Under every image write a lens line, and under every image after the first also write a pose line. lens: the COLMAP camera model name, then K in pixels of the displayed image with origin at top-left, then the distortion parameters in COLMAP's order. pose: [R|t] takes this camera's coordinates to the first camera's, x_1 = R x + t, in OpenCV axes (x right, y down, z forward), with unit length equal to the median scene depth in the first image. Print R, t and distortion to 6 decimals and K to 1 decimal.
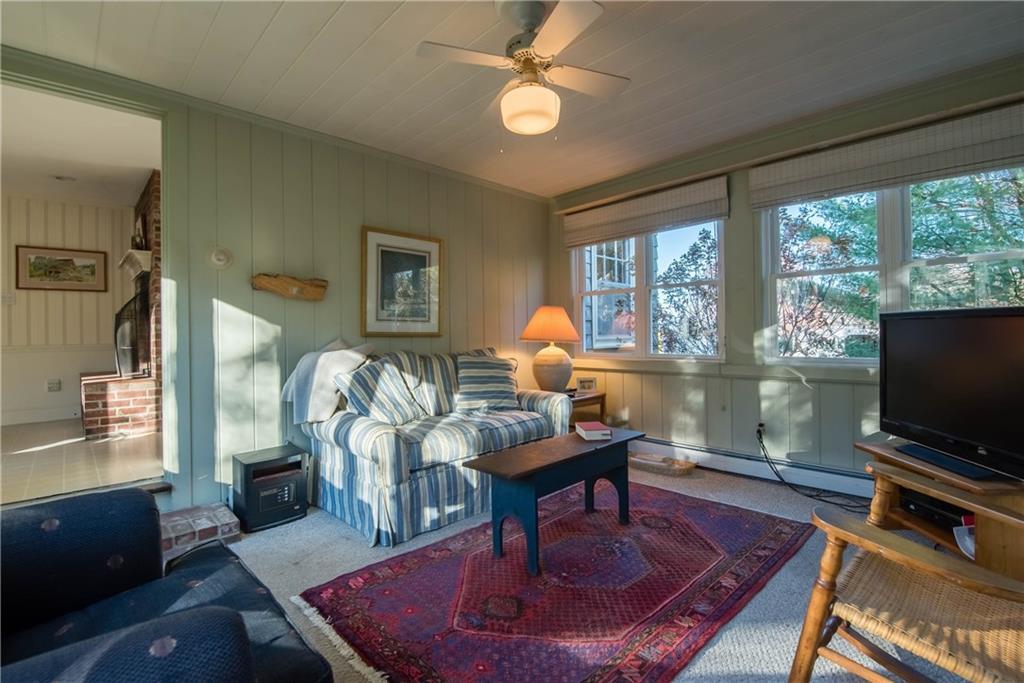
lens RADIAL K [[457.9, 0, 518.3], [0, 457.9, 337.9], [0, 0, 1]] dist [-0.001024, -0.000120]
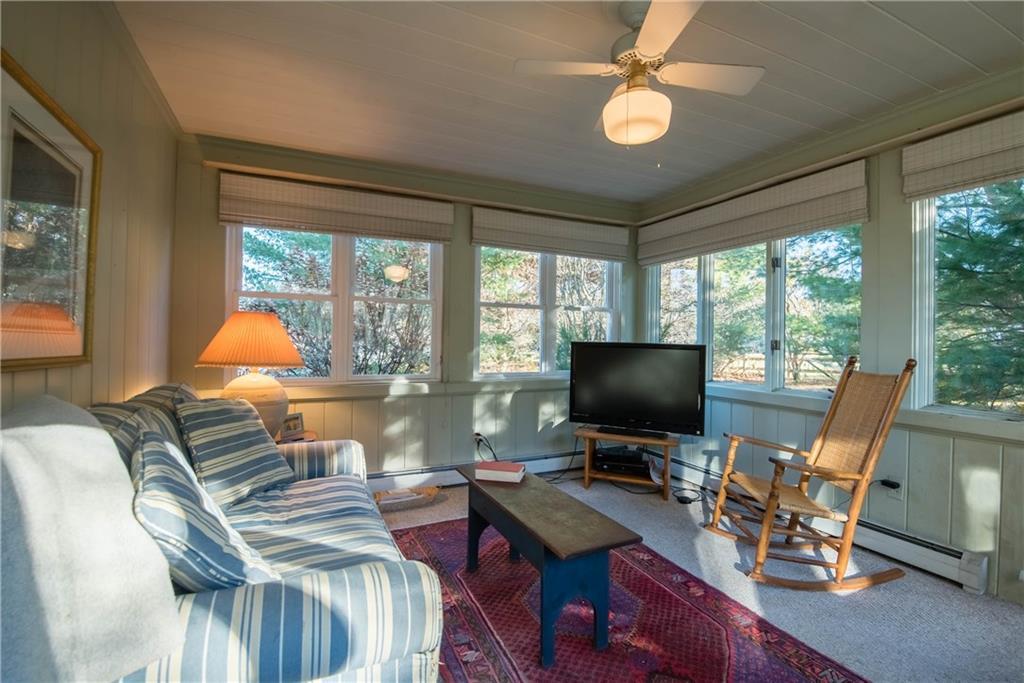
lens RADIAL K [[457.9, 0, 518.3], [0, 457.9, 337.9], [0, 0, 1]] dist [-0.001024, -0.000120]
pose [[0.332248, 0.020226, 0.942975, -0.513468], [-0.007381, 0.999795, -0.018844, -0.027655], [-0.943163, -0.000699, 0.332329, 0.531012]]
